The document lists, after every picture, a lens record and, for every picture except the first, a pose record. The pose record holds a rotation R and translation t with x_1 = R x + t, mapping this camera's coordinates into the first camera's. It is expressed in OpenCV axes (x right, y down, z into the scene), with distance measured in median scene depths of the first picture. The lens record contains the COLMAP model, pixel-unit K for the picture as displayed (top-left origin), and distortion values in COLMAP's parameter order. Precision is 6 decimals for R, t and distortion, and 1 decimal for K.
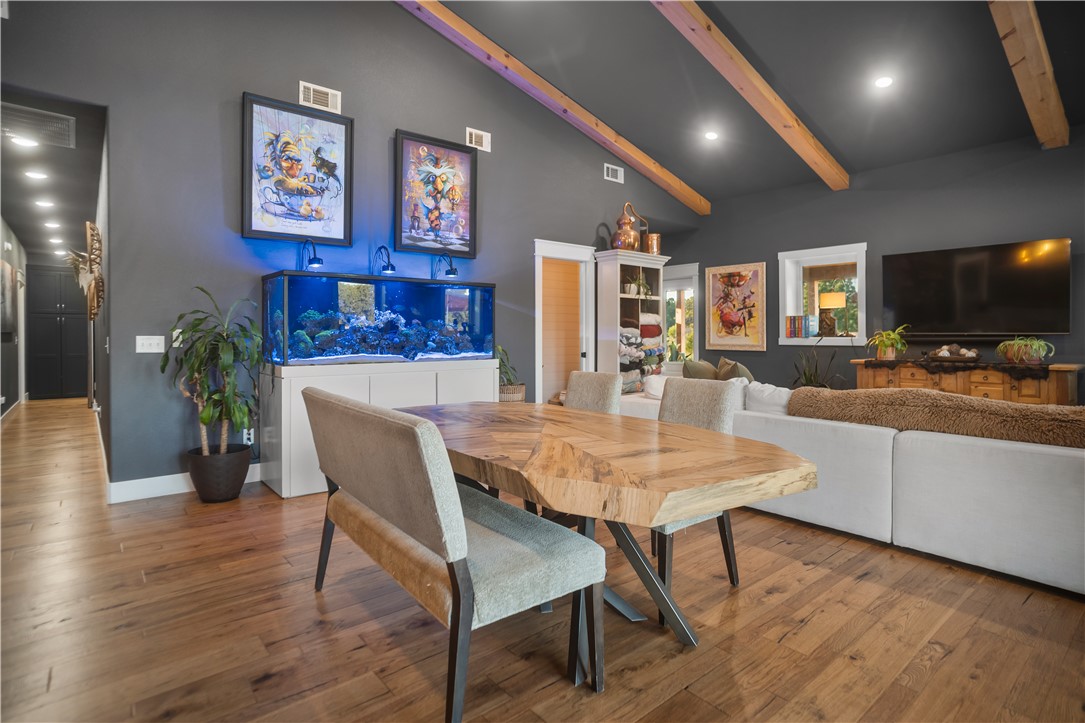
lens RADIAL K [[556.8, 0, 537.5], [0, 556.8, 347.3], [0, 0, 1]] dist [-0.056560, 0.052162]
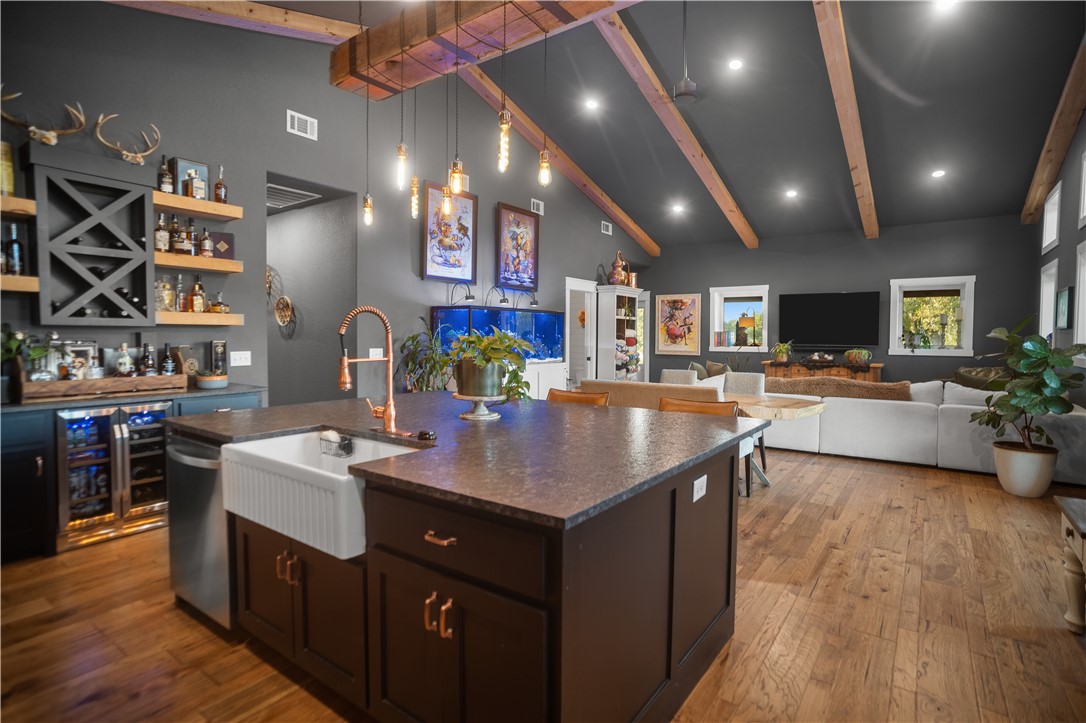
lens RADIAL K [[553.5, 0, 543.0], [0, 553.5, 361.5], [0, 0, 1]] dist [-0.001436, 0.000516]
pose [[0.965732, -0.005599, 0.259480, -0.403486], [-0.000852, 0.999694, 0.024742, -0.014248], [-0.259539, -0.024115, 0.965431, -0.328317]]
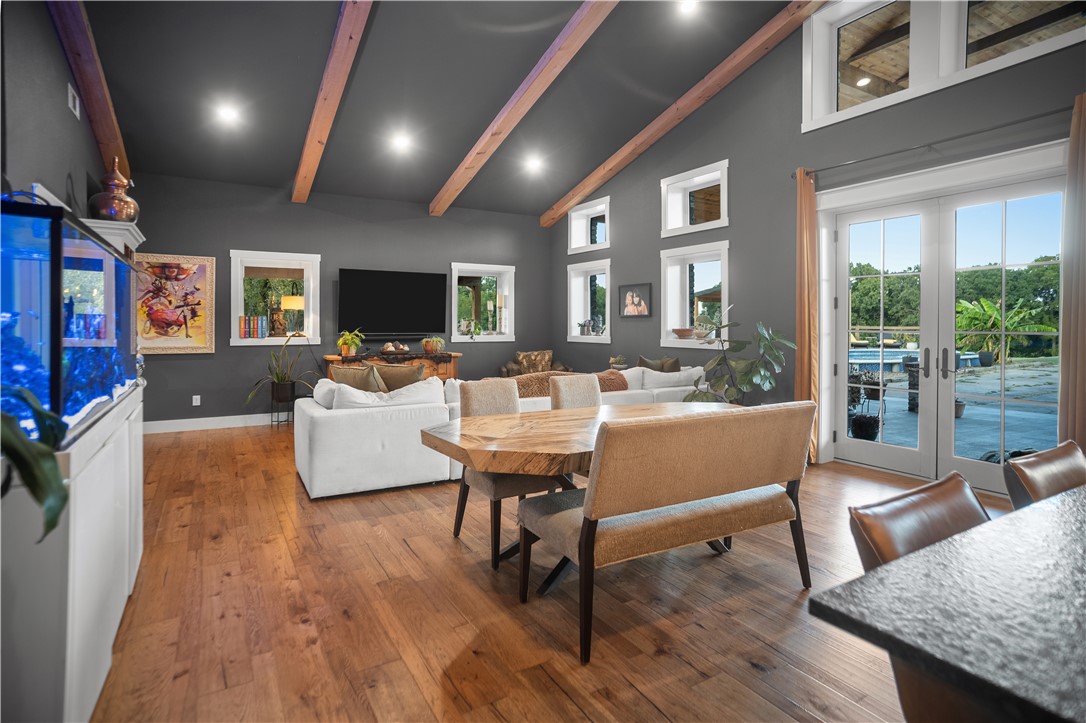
lens RADIAL K [[553.2, 0, 545.0], [0, 553.2, 336.6], [0, 0, 1]] dist [-0.037938, 0.000350]
pose [[0.149838, -0.017026, 0.988564, -0.459106], [0.021433, 0.999673, 0.013969, -0.024383], [-0.988478, 0.019095, 0.150153, 0.350945]]
